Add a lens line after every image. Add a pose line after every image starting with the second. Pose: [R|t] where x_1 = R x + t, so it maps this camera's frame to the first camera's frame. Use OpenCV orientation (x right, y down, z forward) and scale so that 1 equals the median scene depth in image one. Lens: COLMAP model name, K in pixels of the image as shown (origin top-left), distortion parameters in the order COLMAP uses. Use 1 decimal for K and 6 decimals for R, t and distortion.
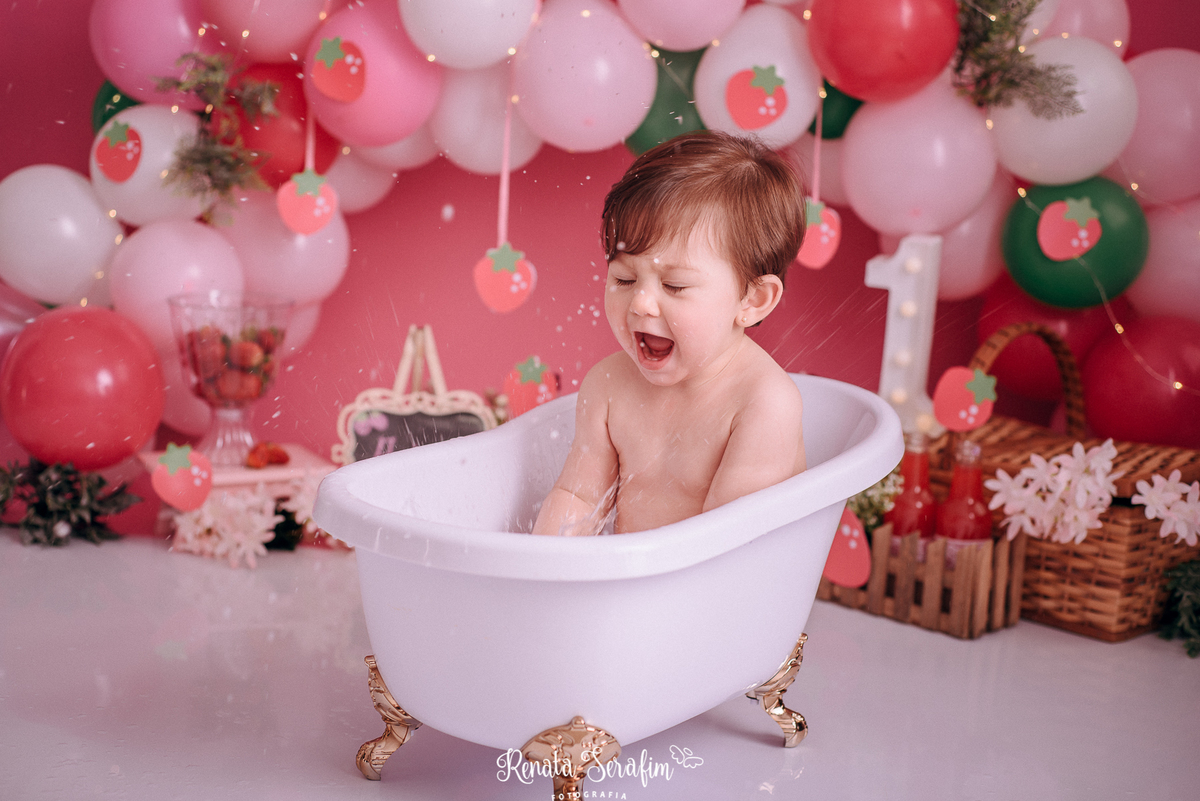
lens RADIAL K [[1694.9, 0, 579.8], [0, 1694.9, 403.0], [0, 0, 1]] dist [-0.059564, 0.000000]
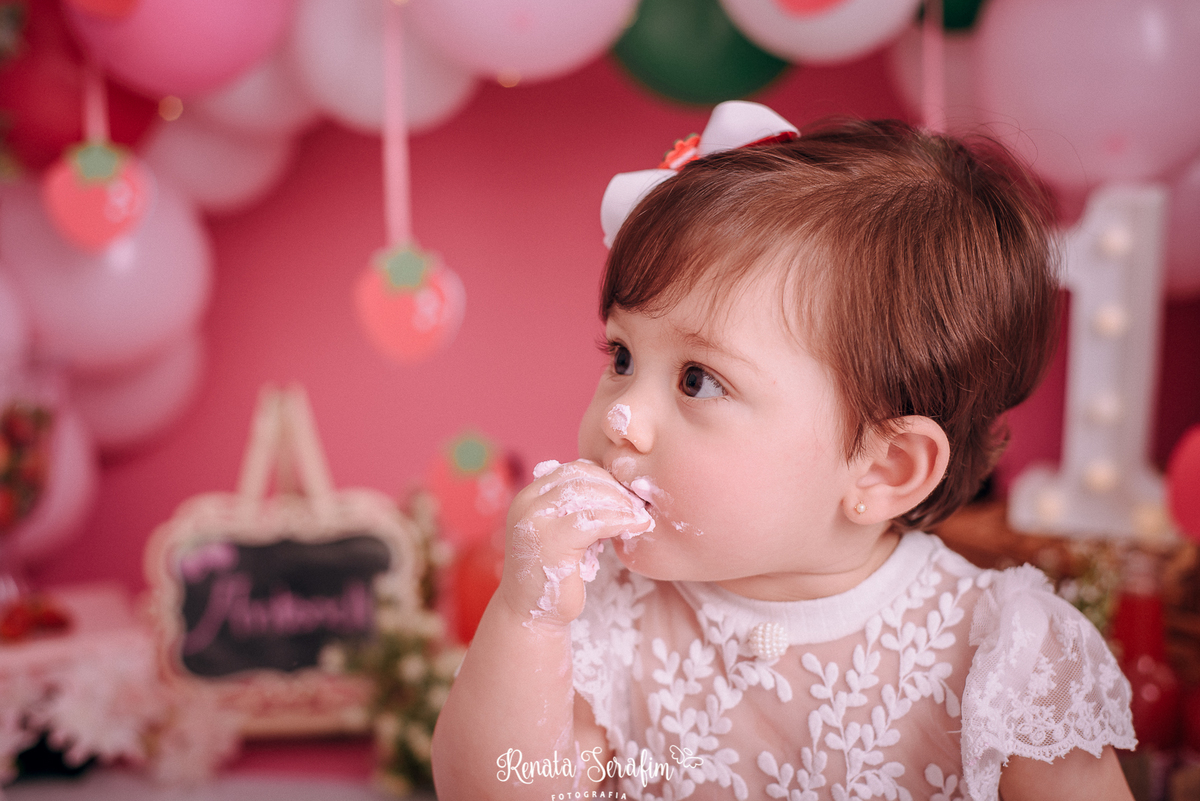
lens RADIAL K [[1694.9, 0, 593.6], [0, 1694.9, 408.7], [0, 0, 1]] dist [-0.059564, 0.000000]
pose [[0.997257, -0.047722, -0.056577, 0.049753], [0.047019, 0.998800, -0.013682, -0.025537], [0.057162, 0.010984, 0.998304, 0.410526]]
